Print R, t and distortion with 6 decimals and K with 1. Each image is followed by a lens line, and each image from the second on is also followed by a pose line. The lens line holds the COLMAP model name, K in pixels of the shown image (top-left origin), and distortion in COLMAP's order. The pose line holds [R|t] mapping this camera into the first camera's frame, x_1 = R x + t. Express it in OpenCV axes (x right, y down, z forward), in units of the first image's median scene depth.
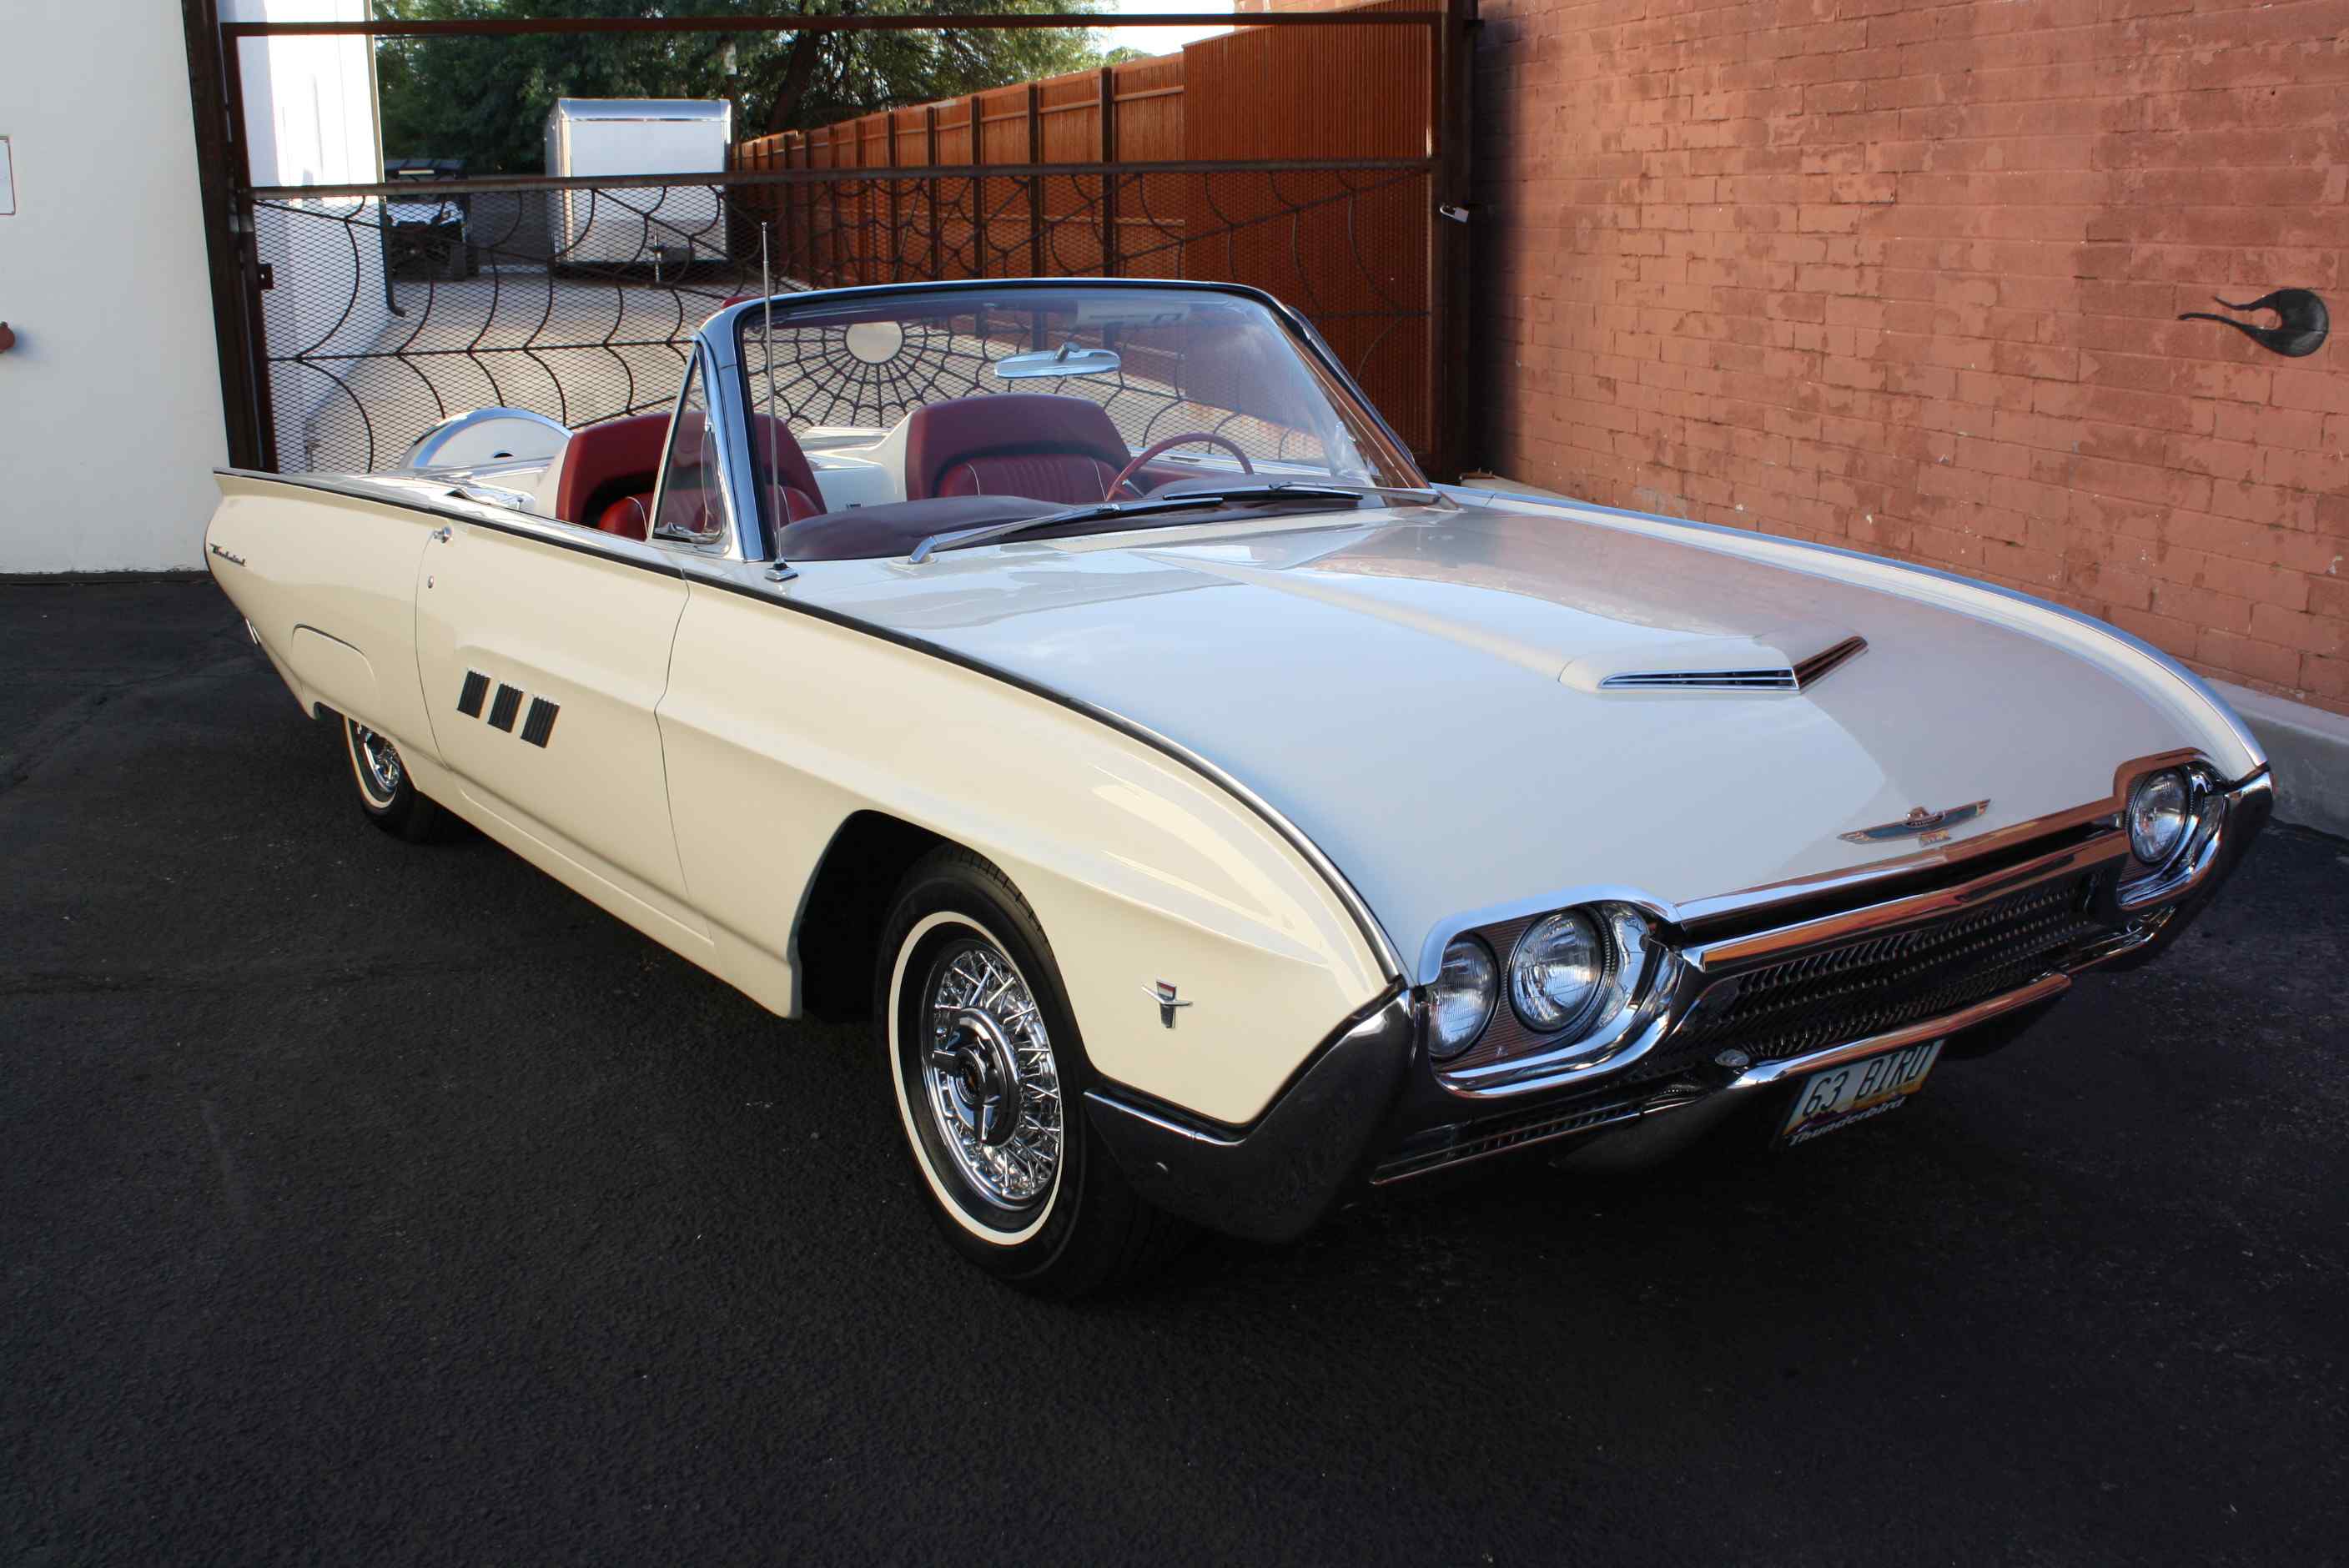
lens RADIAL K [[2360.5, 0, 1186.9], [0, 2360.5, 781.5], [0, 0, 1]] dist [-0.139142, 0.156744]
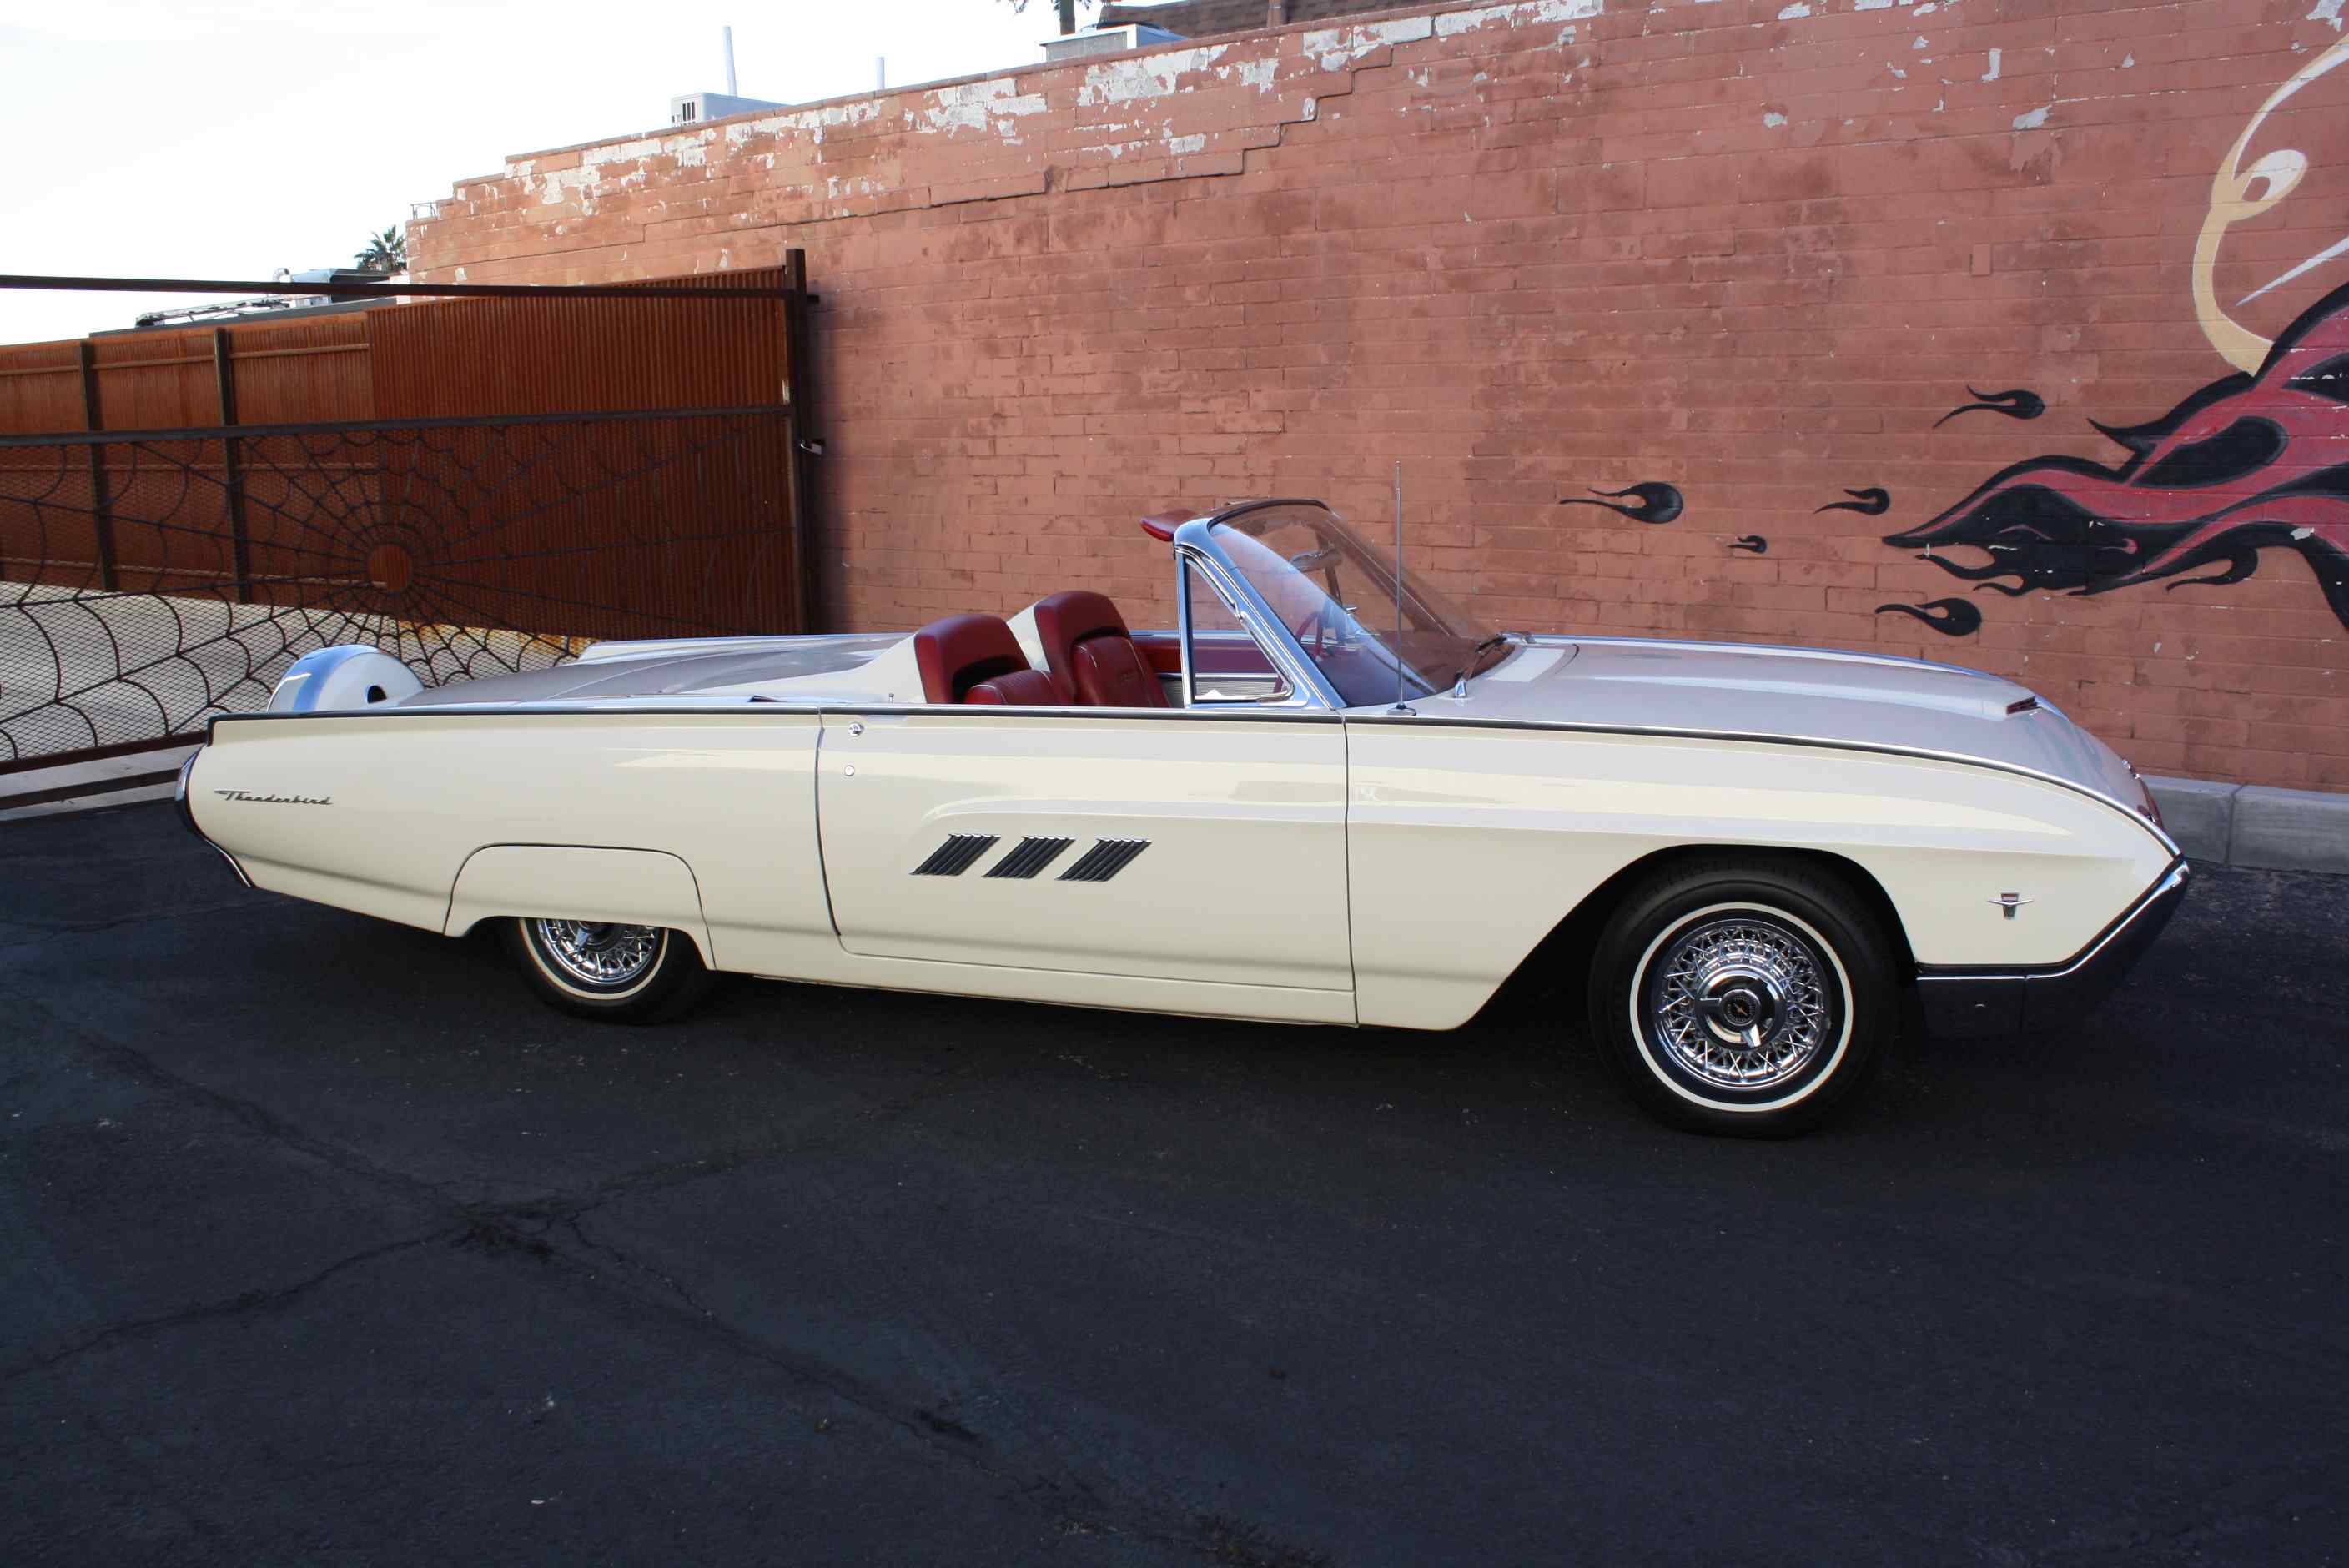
lens RADIAL K [[2020.4, 0, 1178.7], [0, 2020.4, 787.5], [0, 0, 1]] dist [-0.170597, 0.157894]
pose [[0.802975, -0.114493, 0.584913, -0.520080], [0.152486, 0.988178, -0.015904, -0.024101], [-0.576177, 0.101961, 0.810940, 0.056384]]
